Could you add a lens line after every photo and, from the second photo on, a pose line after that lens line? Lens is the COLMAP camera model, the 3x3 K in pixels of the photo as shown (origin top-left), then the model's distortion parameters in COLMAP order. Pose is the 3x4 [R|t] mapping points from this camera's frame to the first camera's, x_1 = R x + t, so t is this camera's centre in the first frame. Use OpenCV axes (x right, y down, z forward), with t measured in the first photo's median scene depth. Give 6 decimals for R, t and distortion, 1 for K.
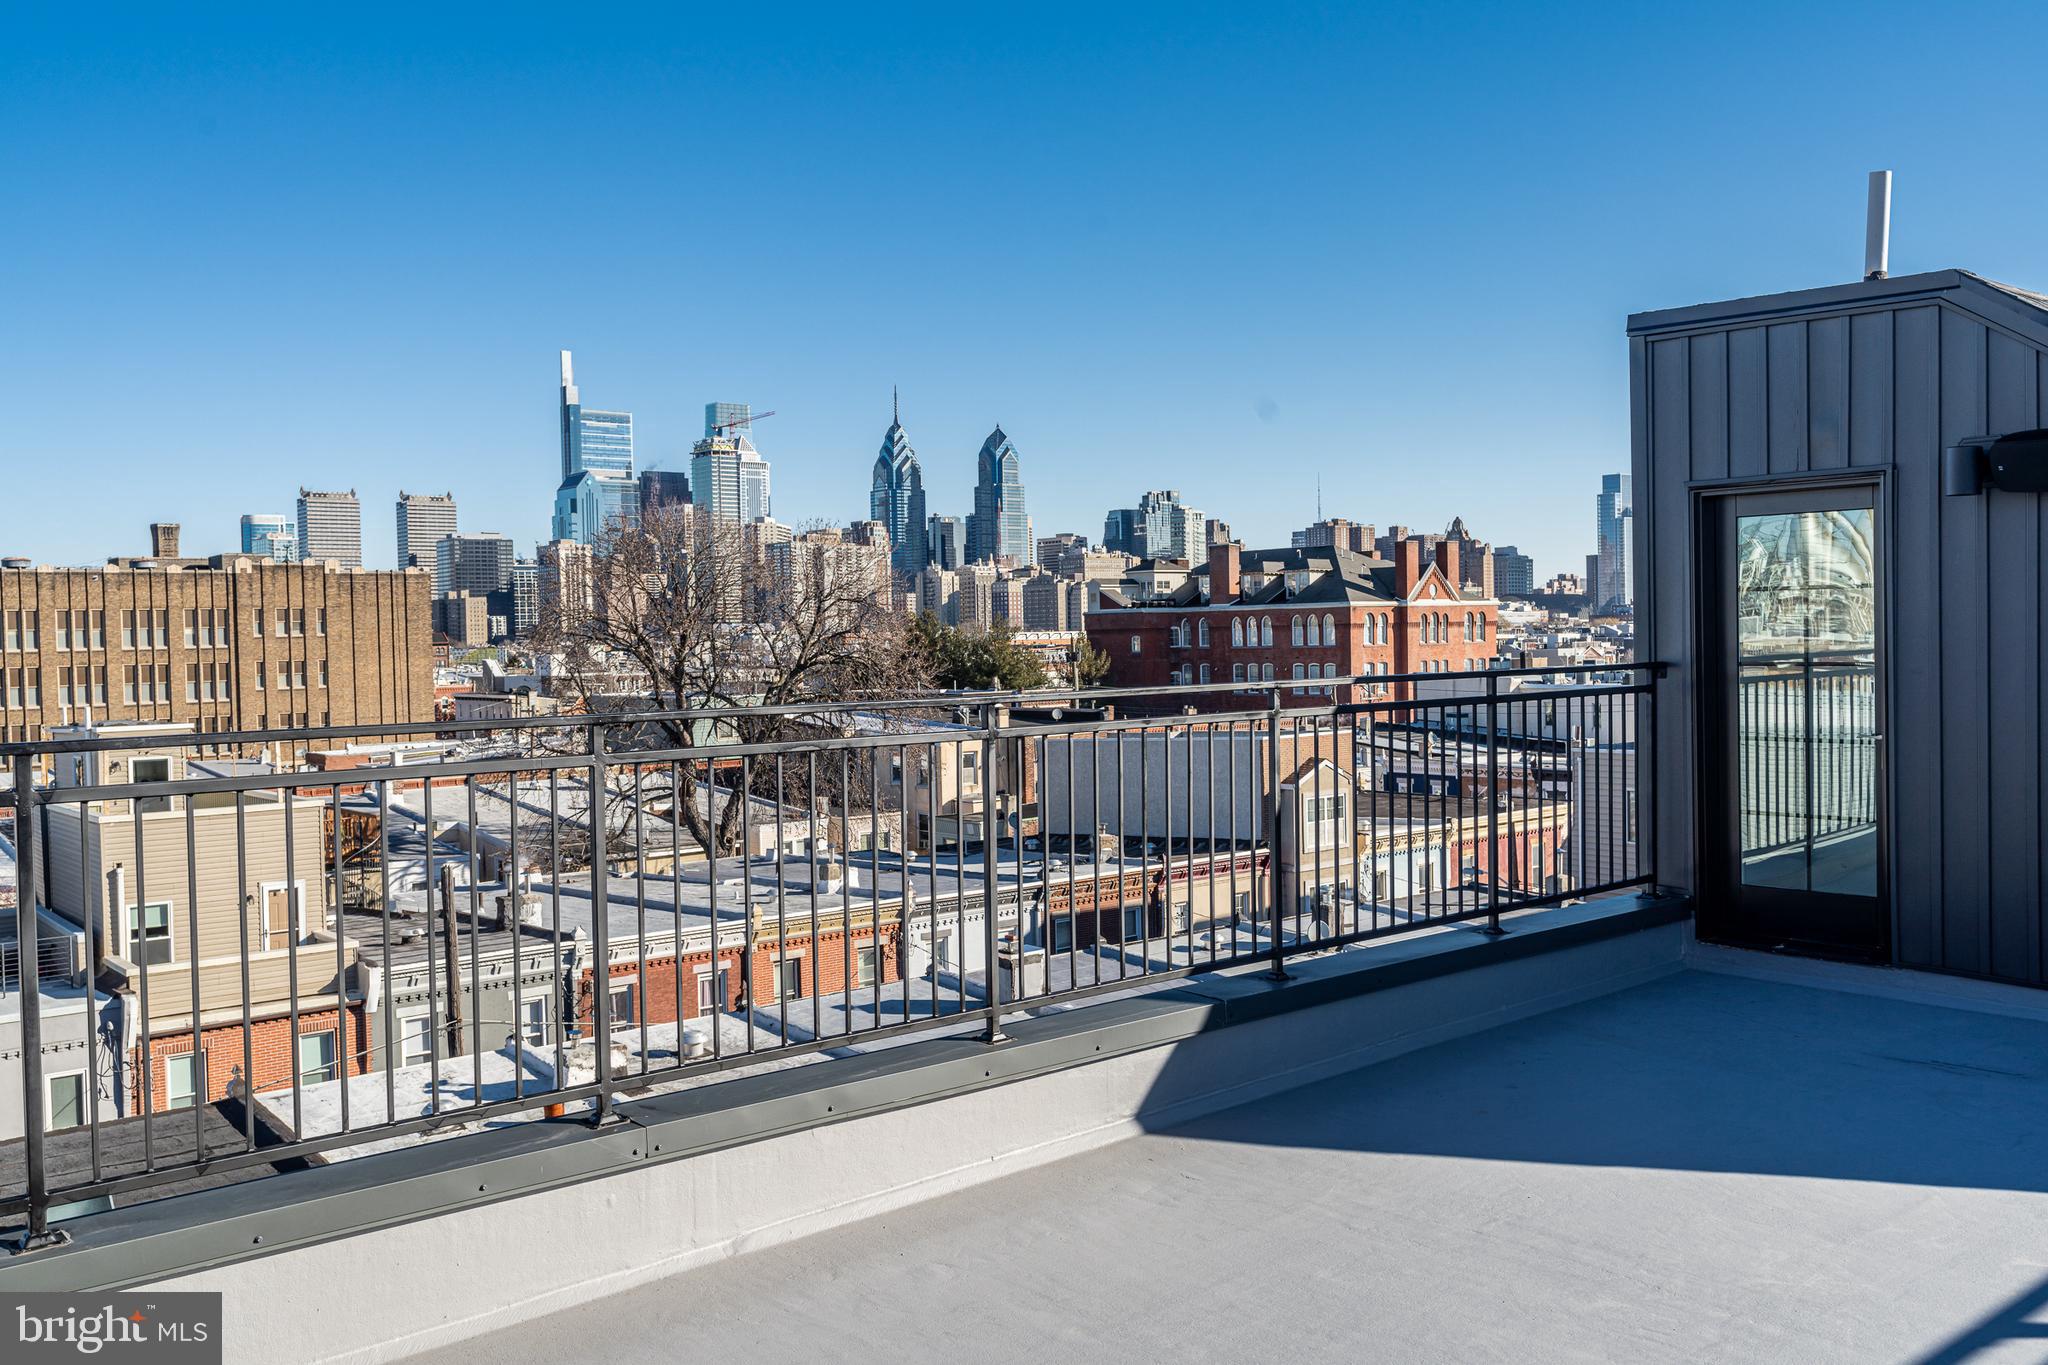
lens RADIAL K [[1741.3, 0, 1024.0], [0, 1741.3, 682.5], [0, 0, 1]] dist [0.012377, -0.001997]
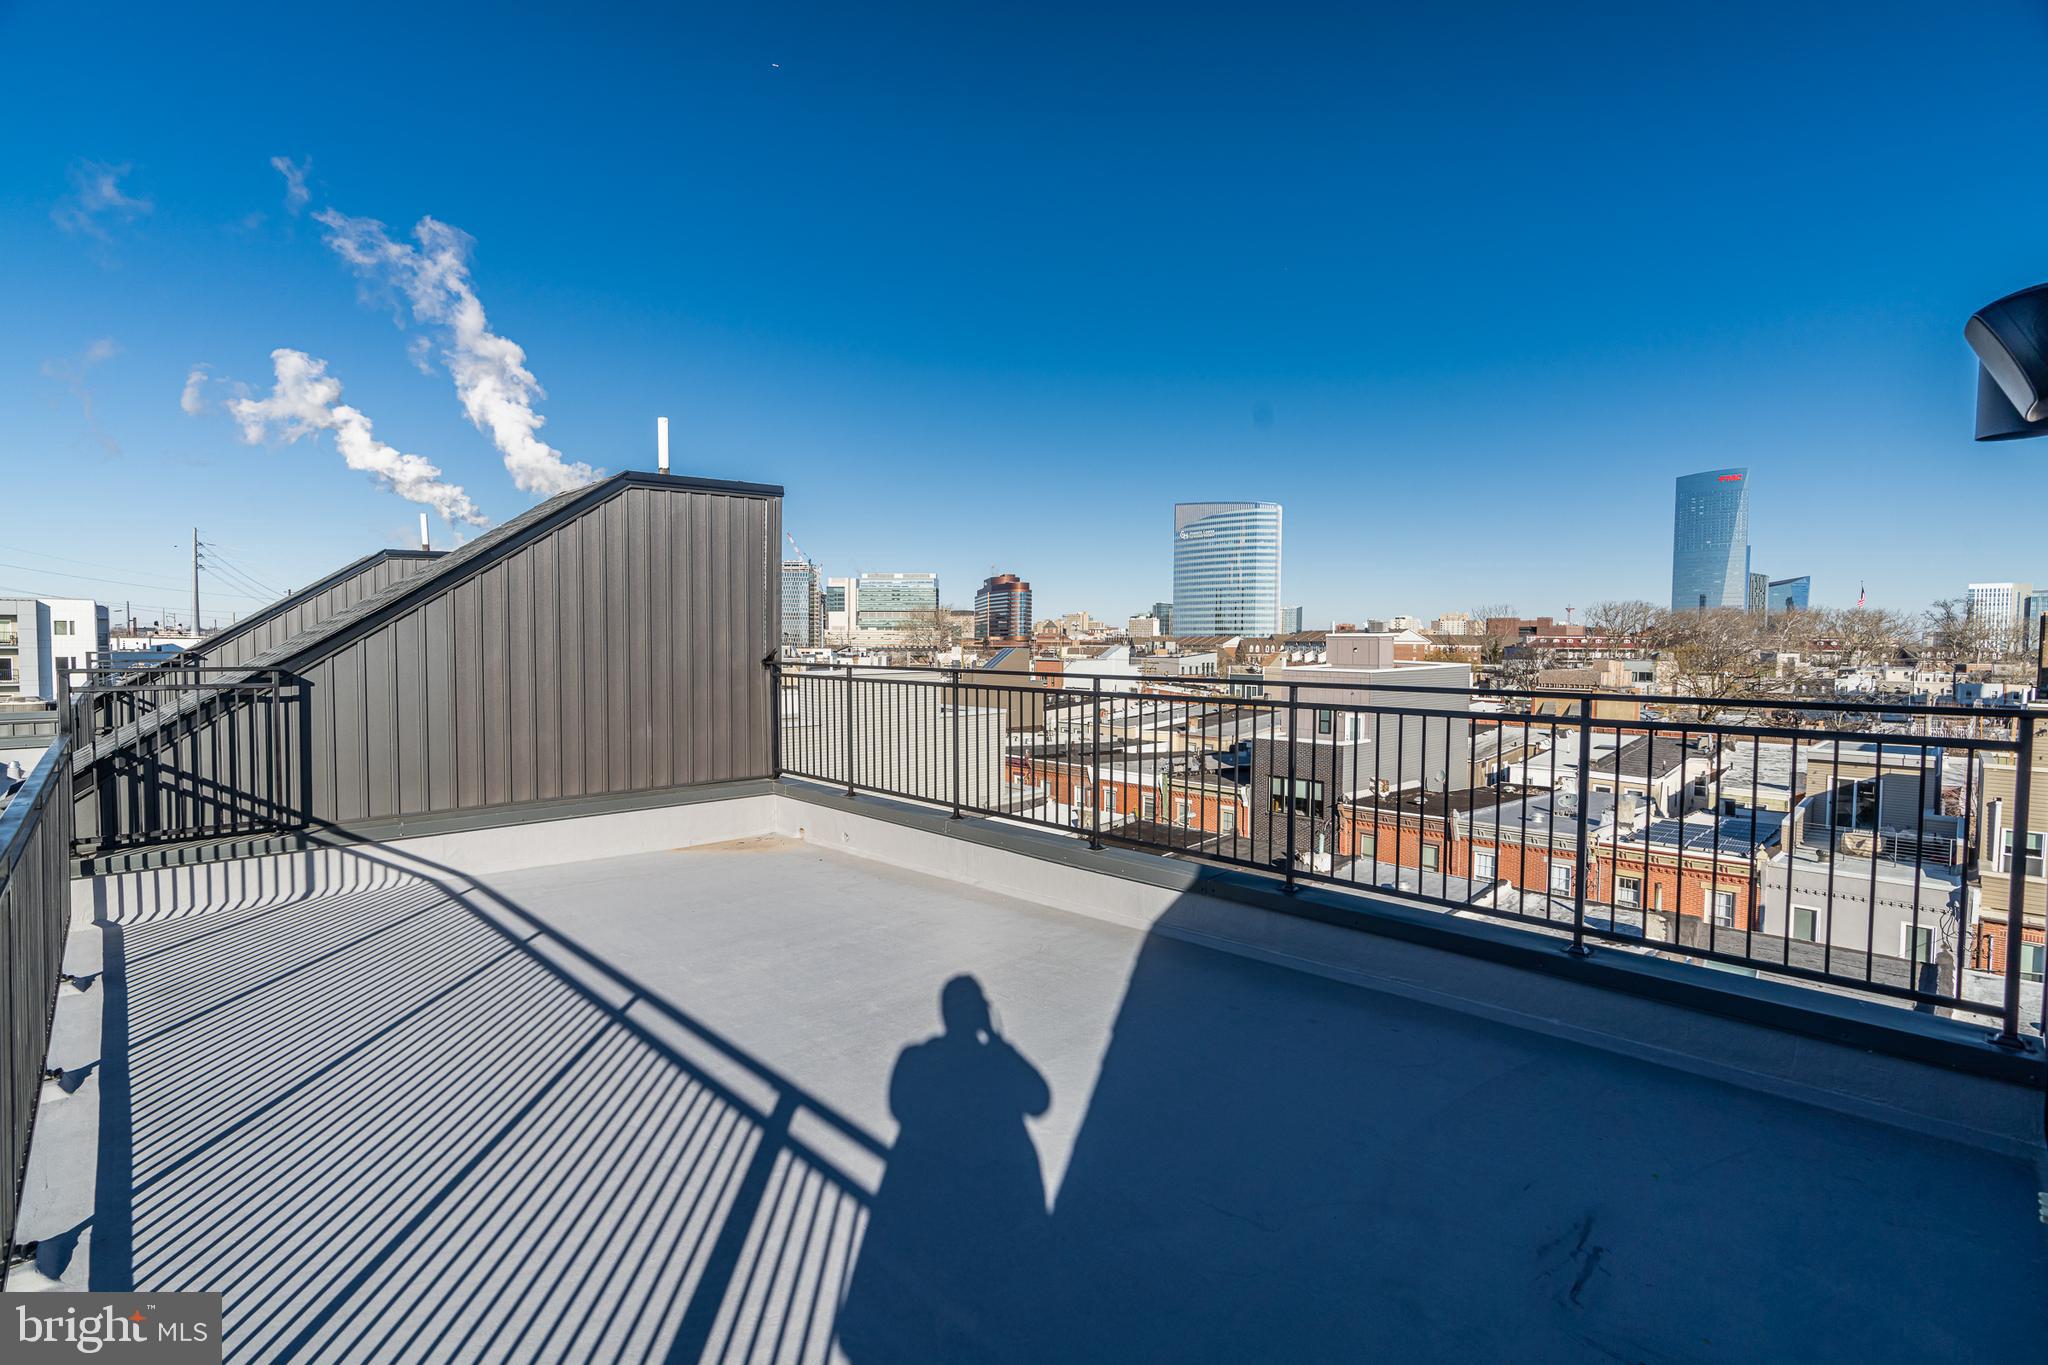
lens RADIAL K [[932.7, 0, 1021.6], [0, 932.7, 681.4], [0, 0, 1]] dist [-0.004108, -0.000512]
pose [[0.075382, 0.064261, -0.995082, 1.387130], [-0.038213, 0.997374, 0.061515, -0.063651], [0.996422, 0.033388, 0.077640, 1.128692]]
